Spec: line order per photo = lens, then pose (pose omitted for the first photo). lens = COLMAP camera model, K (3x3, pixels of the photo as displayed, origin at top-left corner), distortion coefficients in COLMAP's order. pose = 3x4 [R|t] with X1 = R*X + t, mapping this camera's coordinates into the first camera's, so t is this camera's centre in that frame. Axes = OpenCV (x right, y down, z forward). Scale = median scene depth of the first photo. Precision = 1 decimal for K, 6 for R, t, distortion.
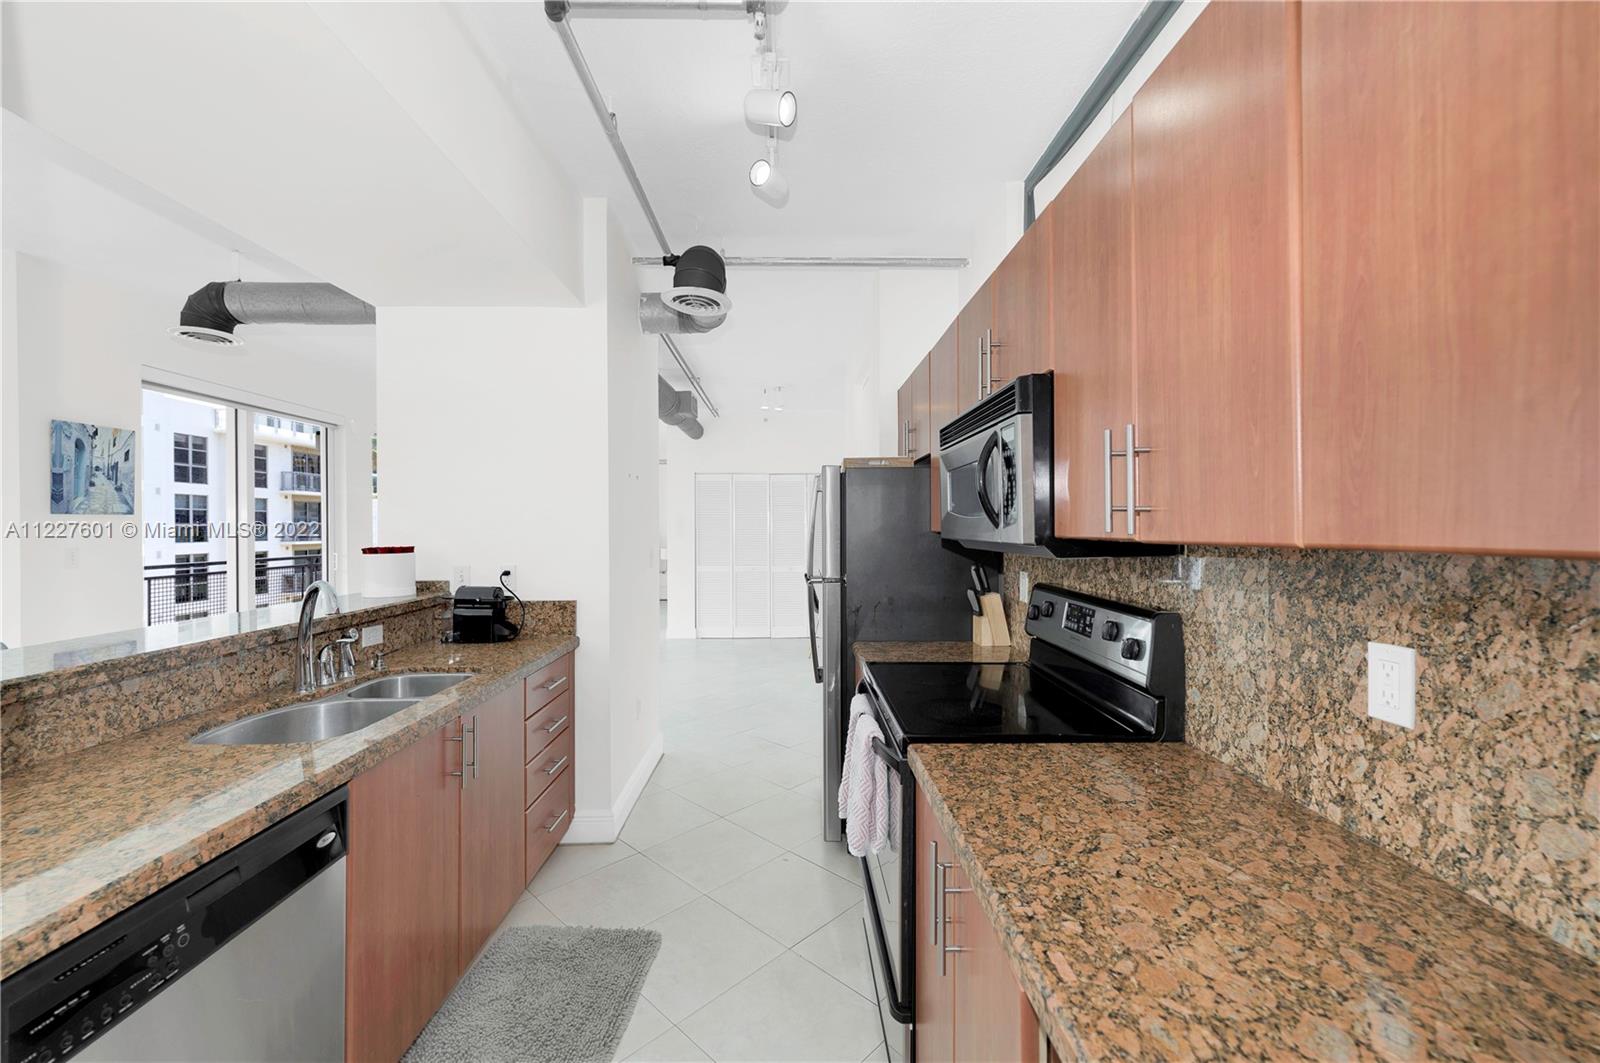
lens RADIAL K [[634.4, 0, 805.2], [0, 634.4, 522.6], [0, 0, 1]] dist [-0.000074, 0.000264]
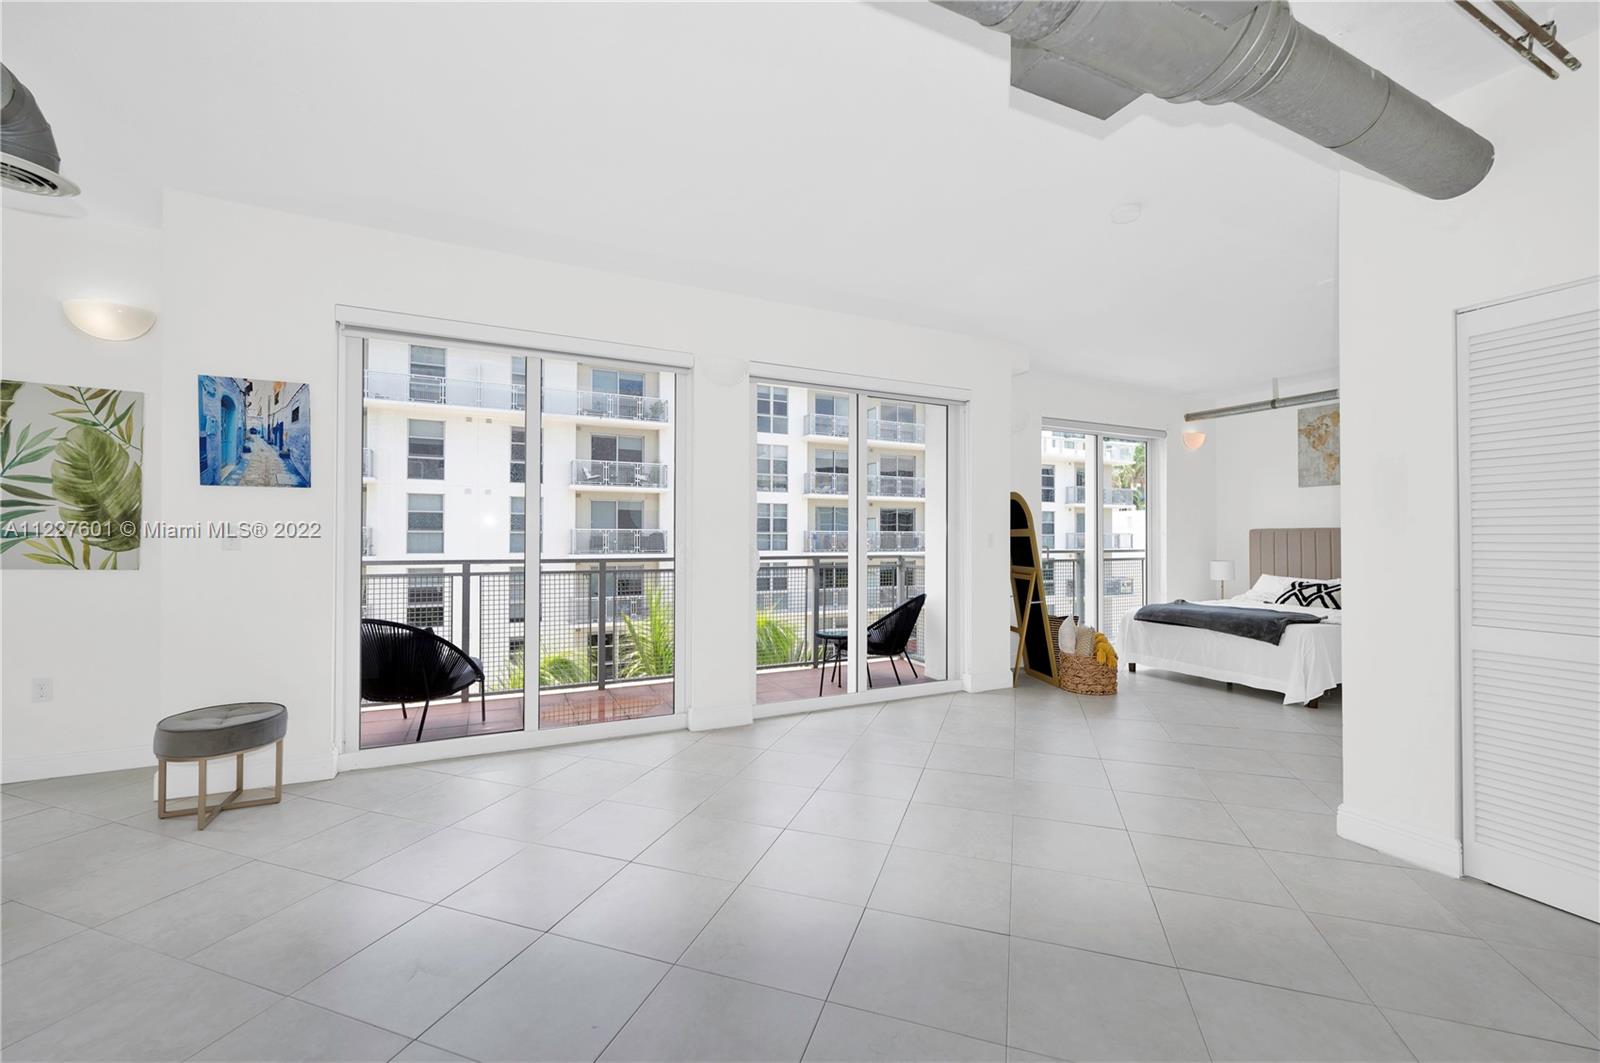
lens RADIAL K [[634.4, 0, 799.0], [0, 634.4, 532.0], [0, 0, 1]] dist [-0.000074, 0.000264]
pose [[0.409370, -0.008059, -0.912333, -0.068630], [0.002981, 0.999967, -0.007496, 0.057257], [0.912364, 0.000349, 0.409380, 1.358897]]
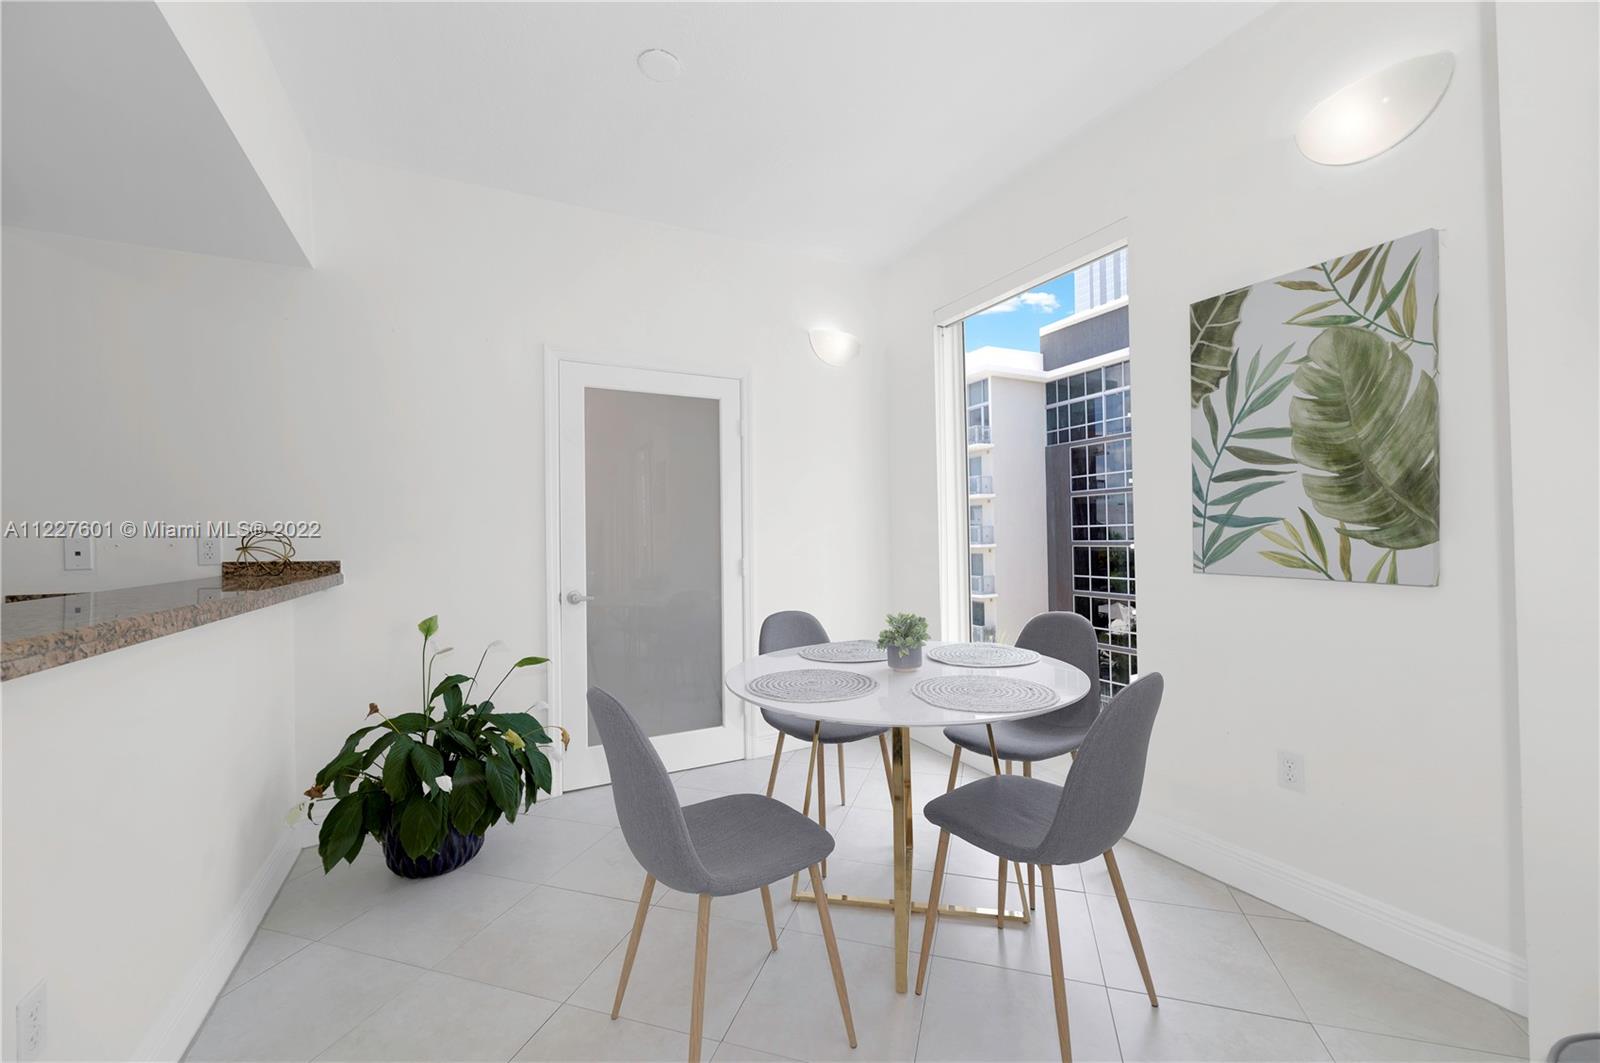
lens RADIAL K [[634.4, 0, 800.2], [0, 634.4, 535.3], [0, 0, 1]] dist [-0.000074, 0.000264]
pose [[-0.902727, 0.015691, -0.429927, -0.697602], [0.022103, 0.999706, -0.009925, 0.059908], [0.429645, -0.018462, -0.902809, 1.074043]]
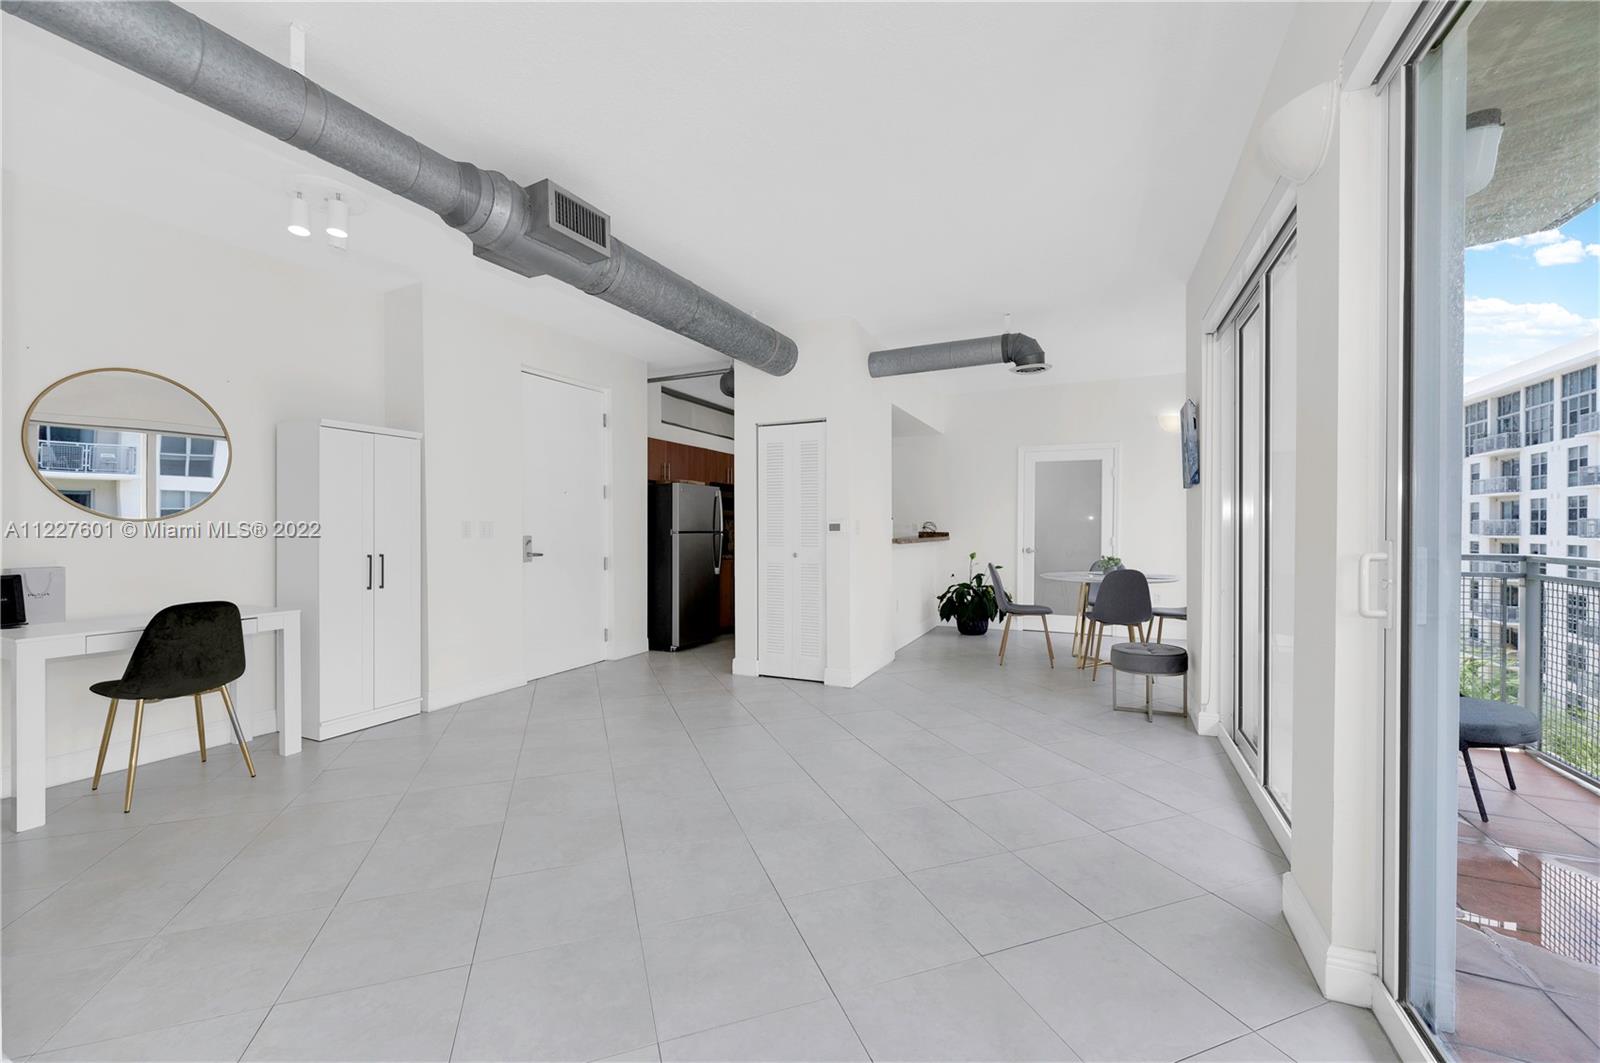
lens RADIAL K [[634.4, 0, 799.7], [0, 634.4, 529.7], [0, 0, 1]] dist [-0.000074, 0.000264]
pose [[-0.893400, 0.001331, 0.449259, -1.049187], [0.000931, 0.999999, -0.001110, 0.063040], [-0.449260, -0.000573, -0.893401, 2.343212]]
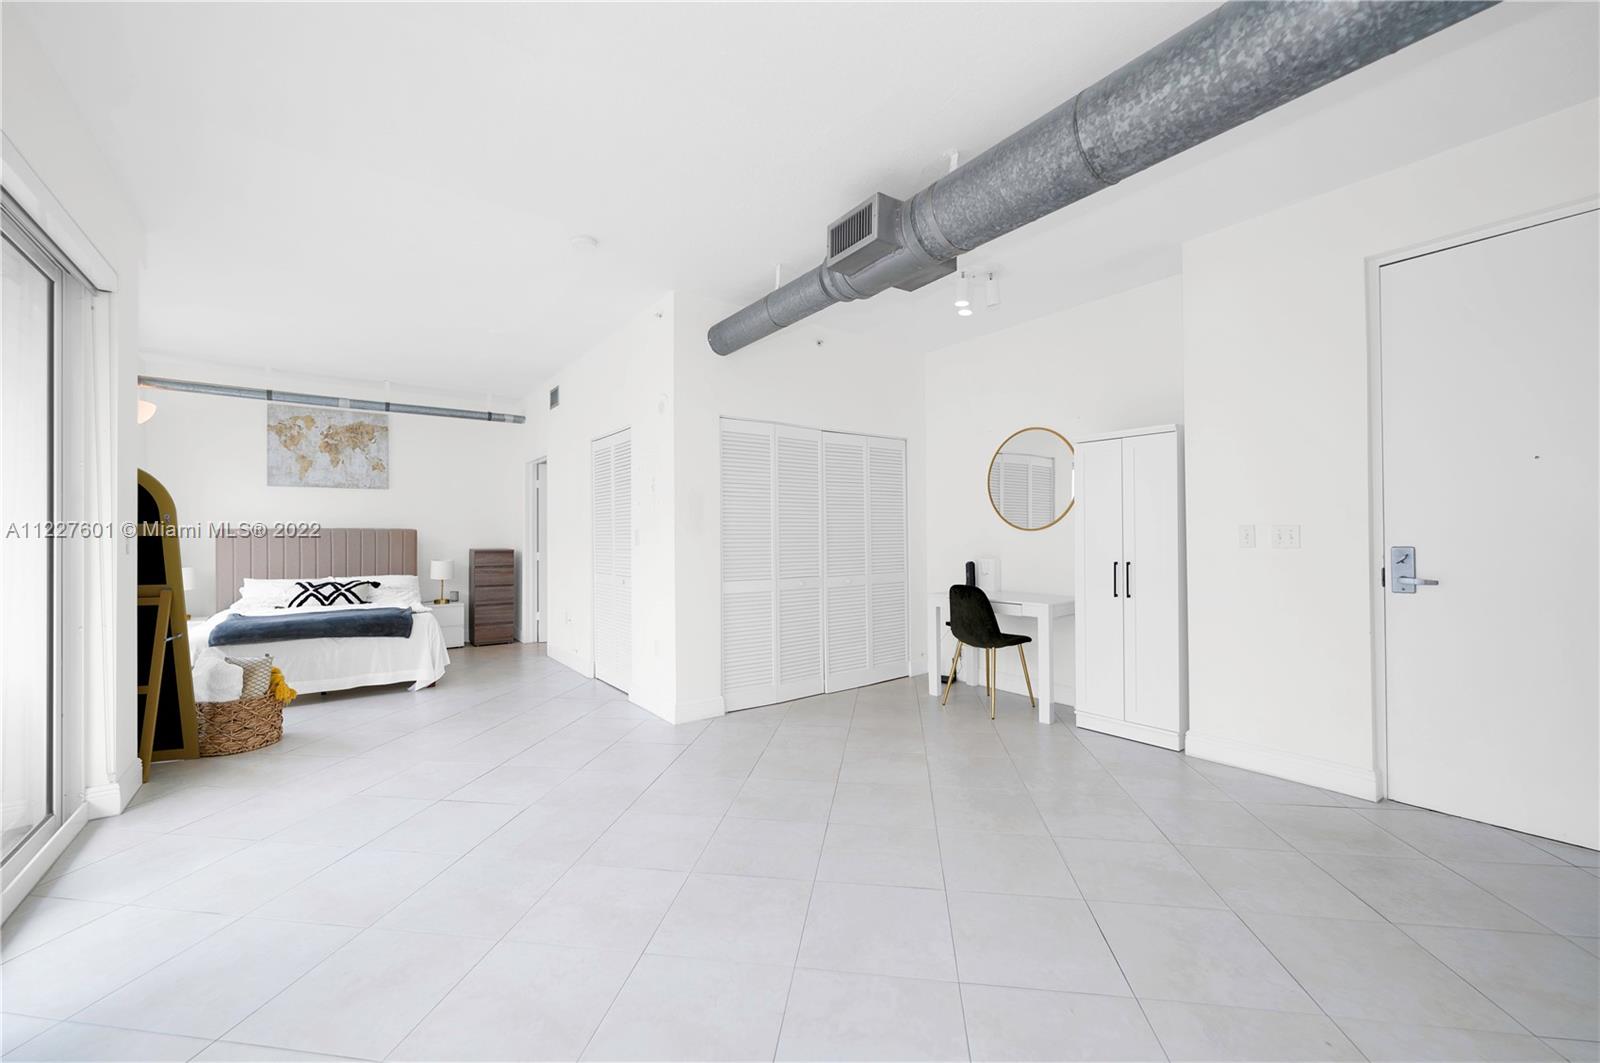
lens RADIAL K [[634.4, 0, 797.5], [0, 634.4, 533.1], [0, 0, 1]] dist [-0.000074, 0.000264]
pose [[0.820868, 0.000554, 0.571117, -0.962555], [0.001599, 0.999993, -0.003269, 0.058376], [-0.571115, 0.003596, 0.820862, 1.148685]]
